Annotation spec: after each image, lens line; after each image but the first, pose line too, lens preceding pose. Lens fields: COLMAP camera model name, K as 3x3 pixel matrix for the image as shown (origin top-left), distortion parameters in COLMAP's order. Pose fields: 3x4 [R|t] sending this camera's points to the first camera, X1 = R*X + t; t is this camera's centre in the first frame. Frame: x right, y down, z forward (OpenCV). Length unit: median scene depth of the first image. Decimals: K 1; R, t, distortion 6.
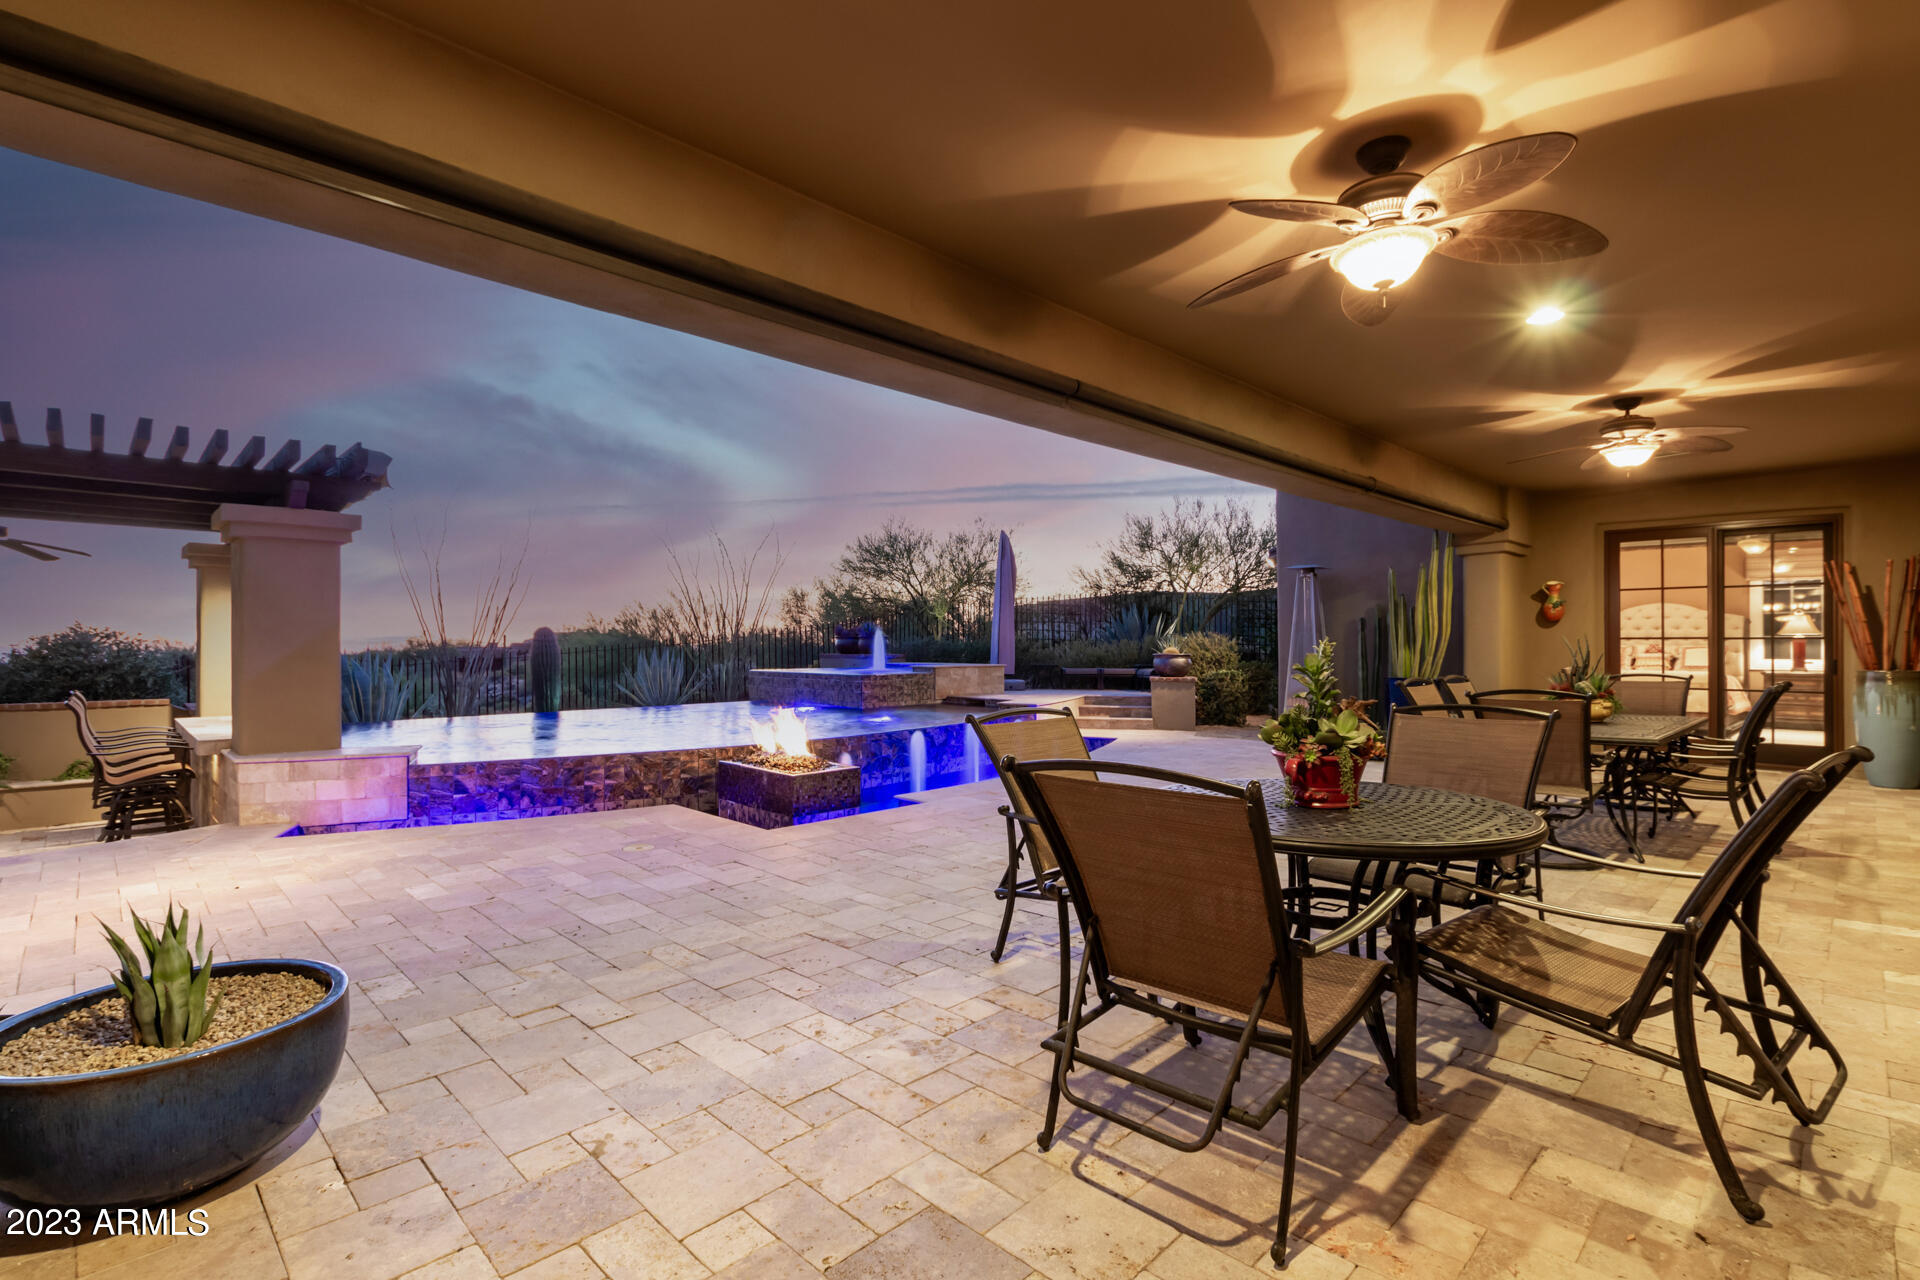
lens RADIAL K [[890.3, 0, 956.6], [0, 890.3, 631.8], [0, 0, 1]] dist [0.009005, -0.000710]
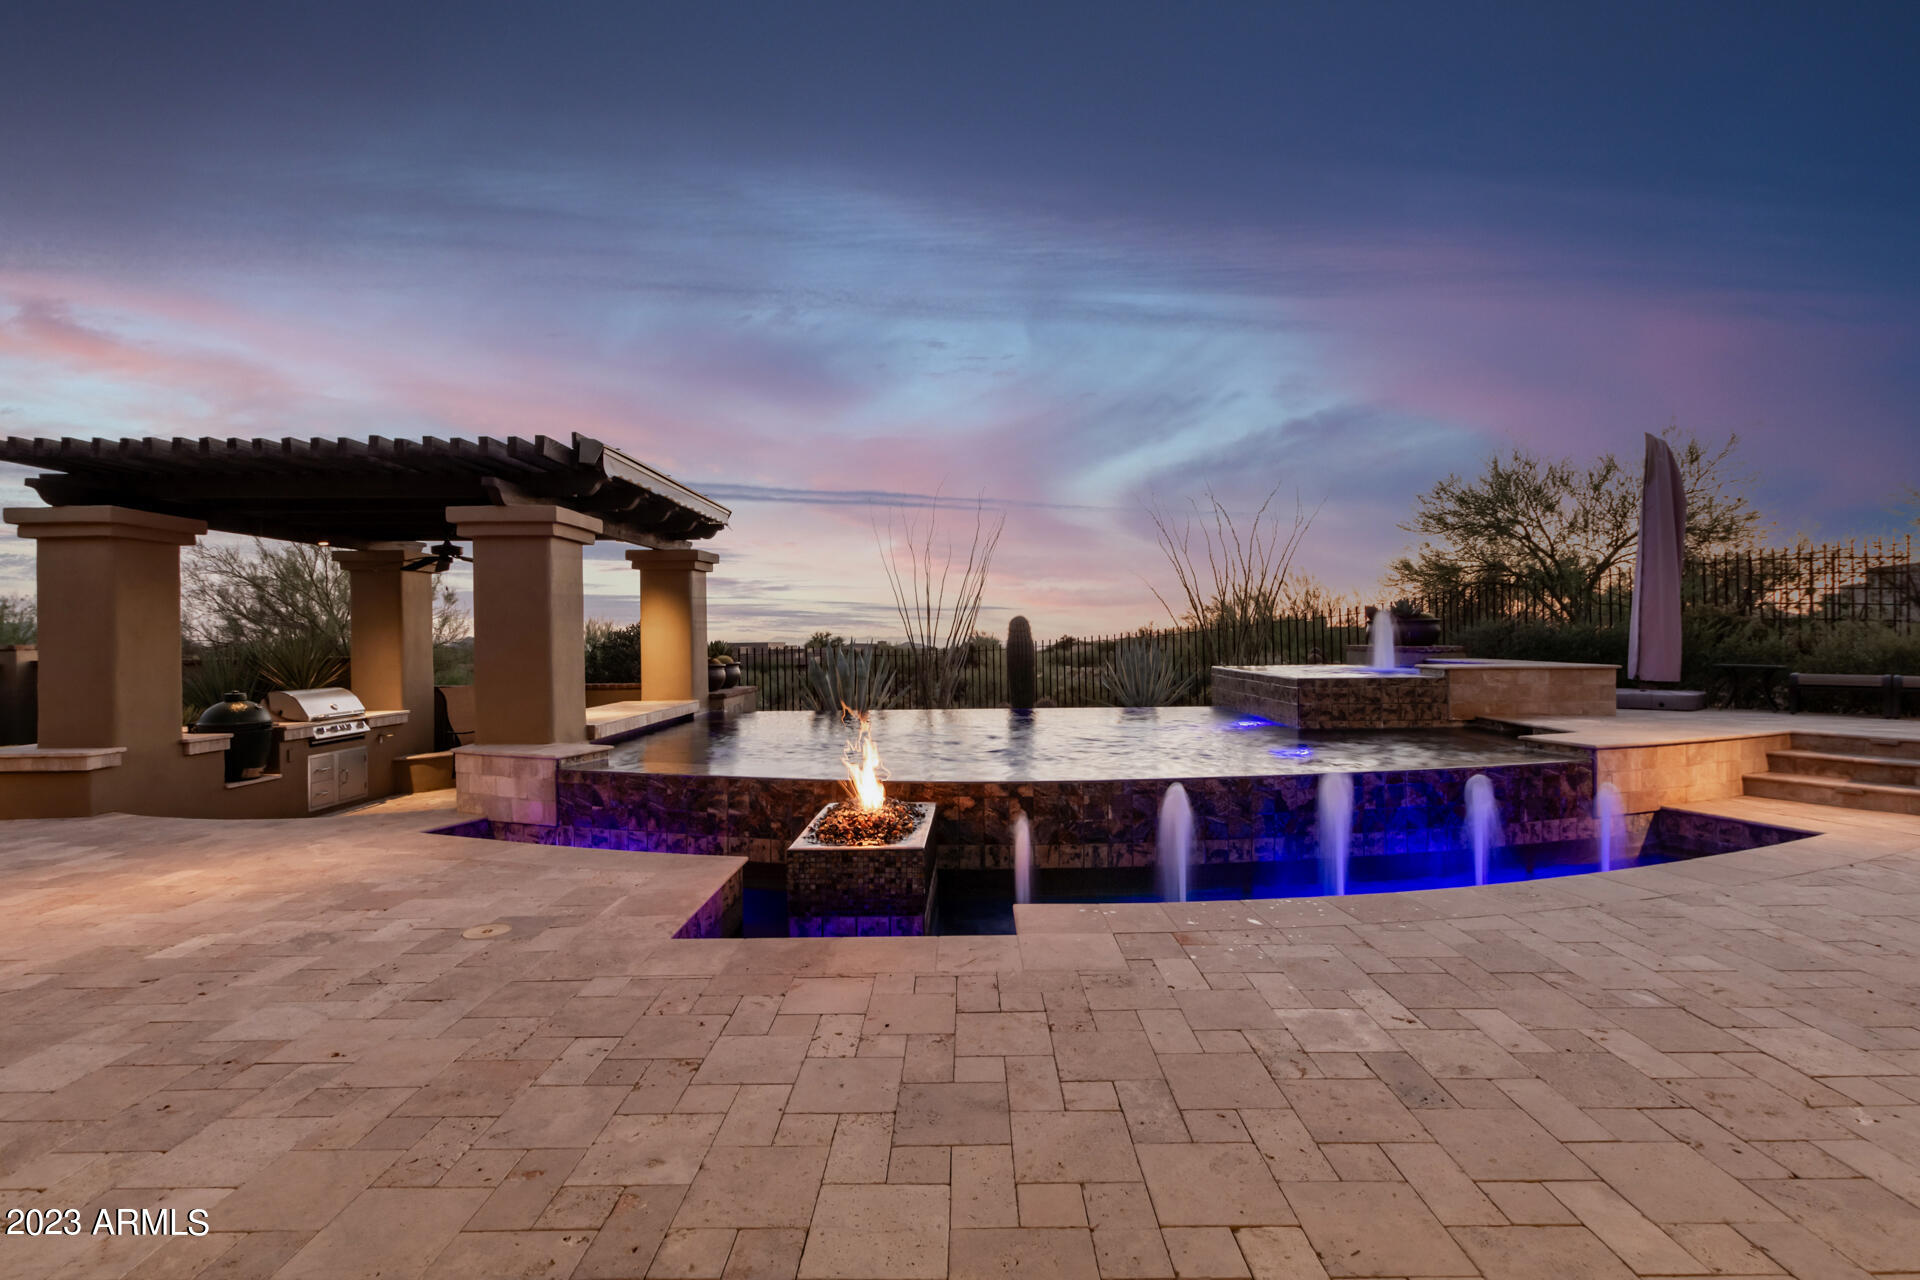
lens RADIAL K [[876.8, 0, 958.2], [0, 876.8, 635.7], [0, 0, 1]] dist [0.006064, -0.000435]
pose [[0.706828, -0.005506, -0.707364, 0.287658], [0.018665, 0.999767, 0.010869, 0.007002], [0.707139, -0.020885, 0.706766, 0.564605]]
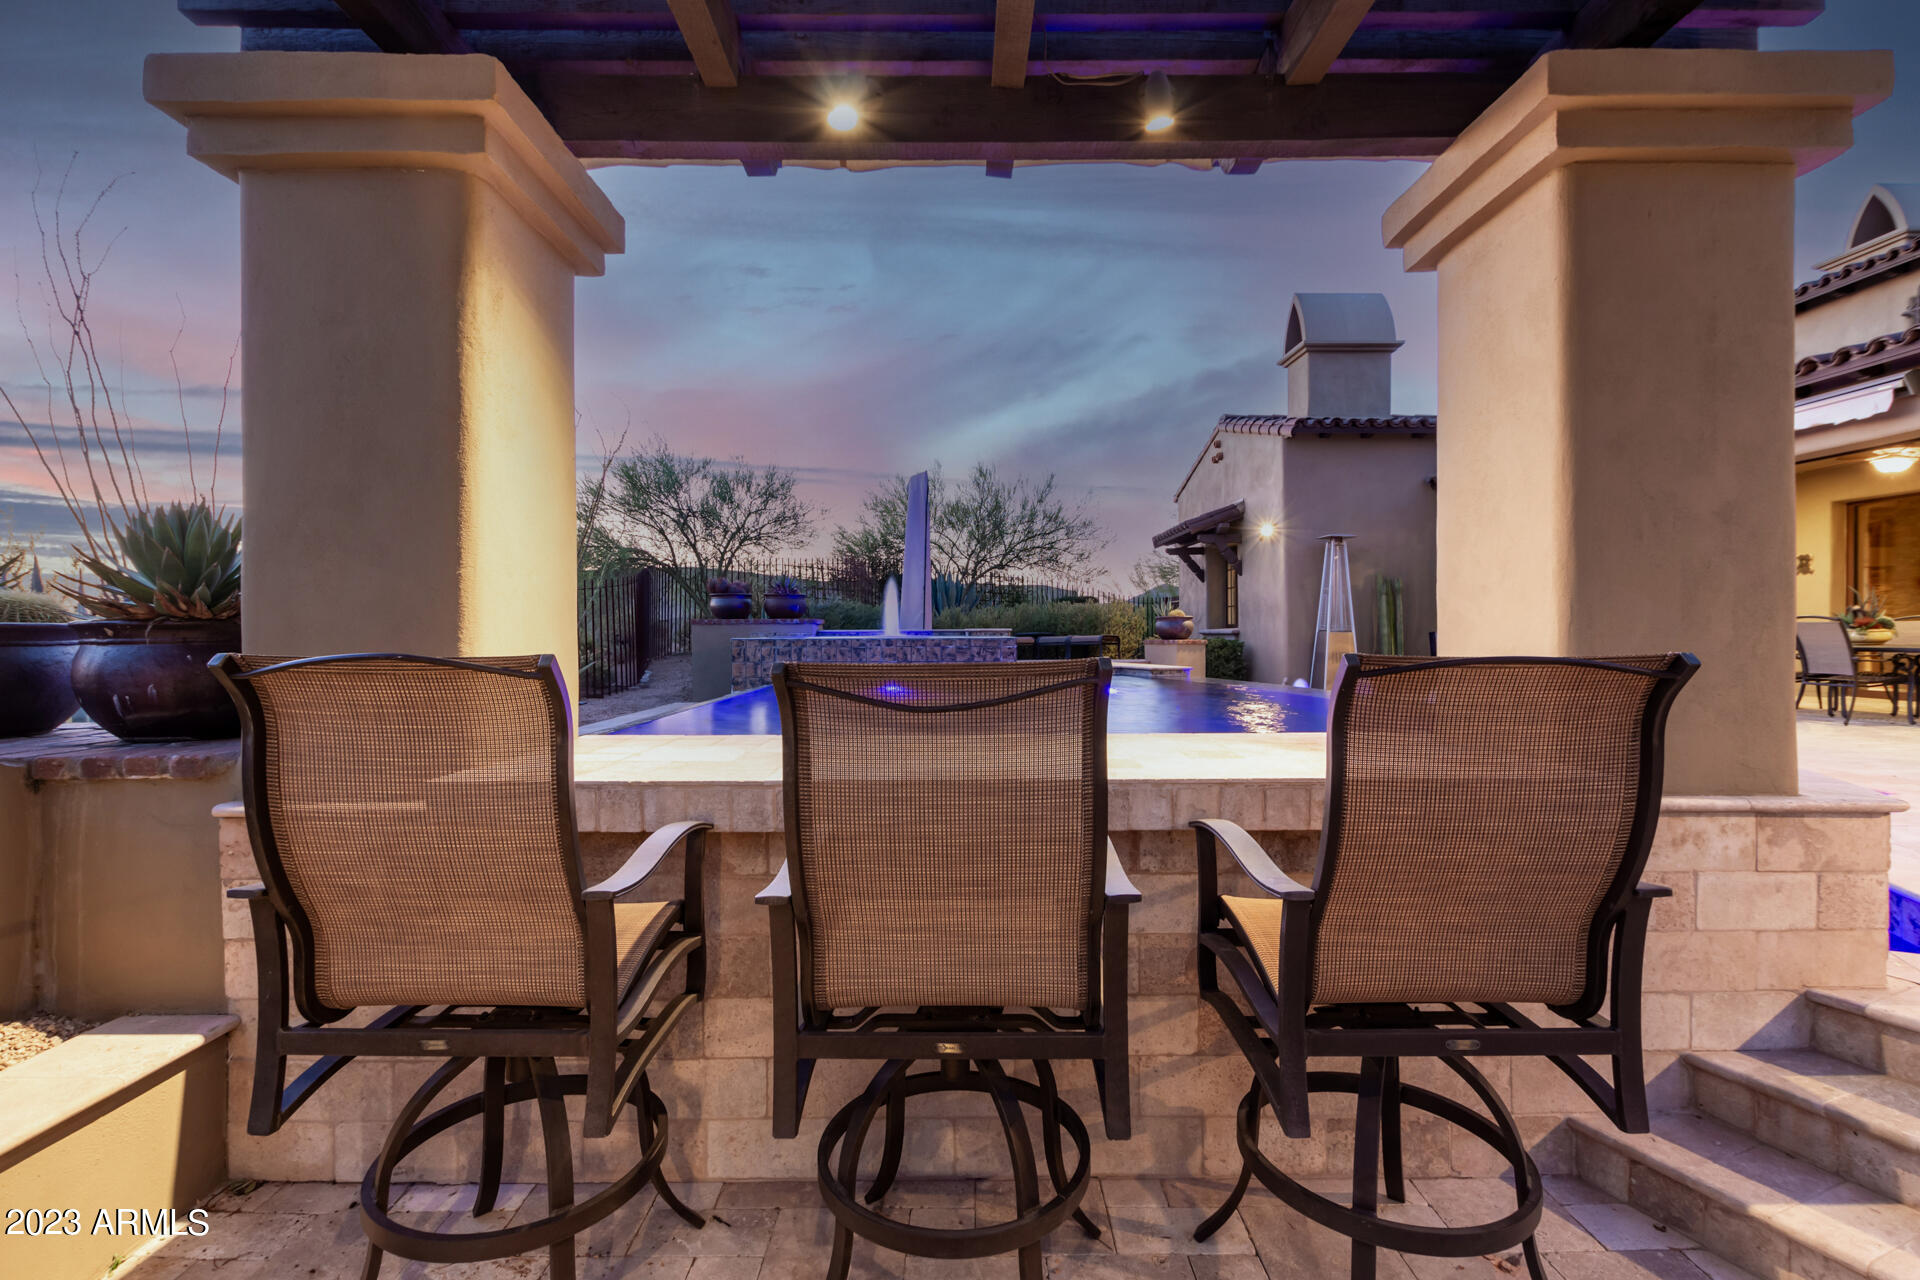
lens RADIAL K [[876.8, 0, 958.2], [0, 876.8, 635.7], [0, 0, 1]] dist [0.006064, -0.000435]
pose [[0.699280, -0.004372, 0.714834, -1.064045], [-0.005536, 0.999918, 0.011532, 0.061603], [-0.714826, -0.012022, 0.699199, 0.833325]]
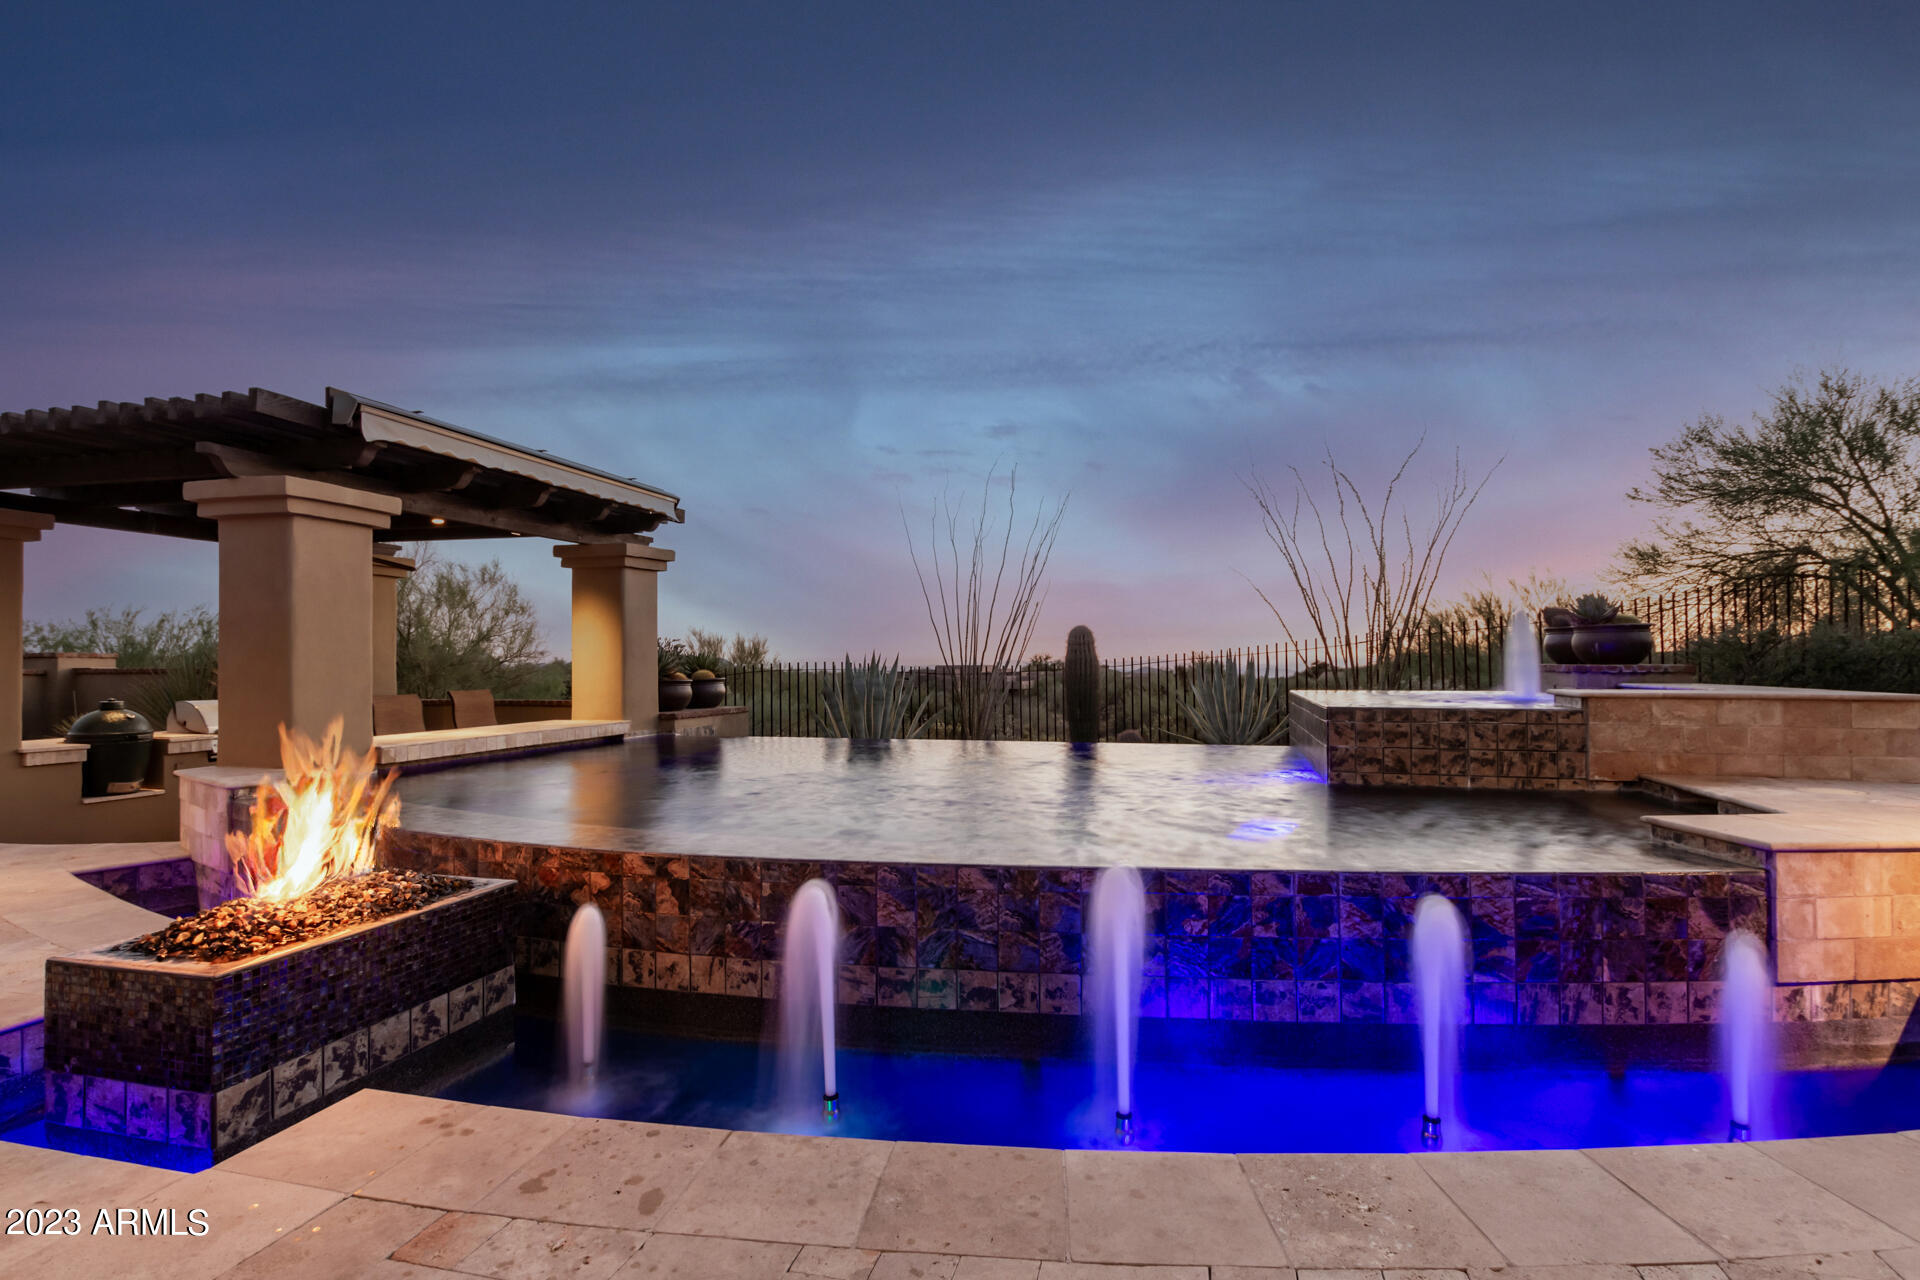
lens RADIAL K [[925.8, 0, 964.1], [0, 925.8, 649.5], [0, 0, 1]] dist [0.017964, -0.007089]
pose [[0.510803, -0.010856, -0.859629, 0.314293], [0.014232, 0.999890, -0.004170, 0.030928], [0.859580, -0.010104, 0.510901, 0.977274]]
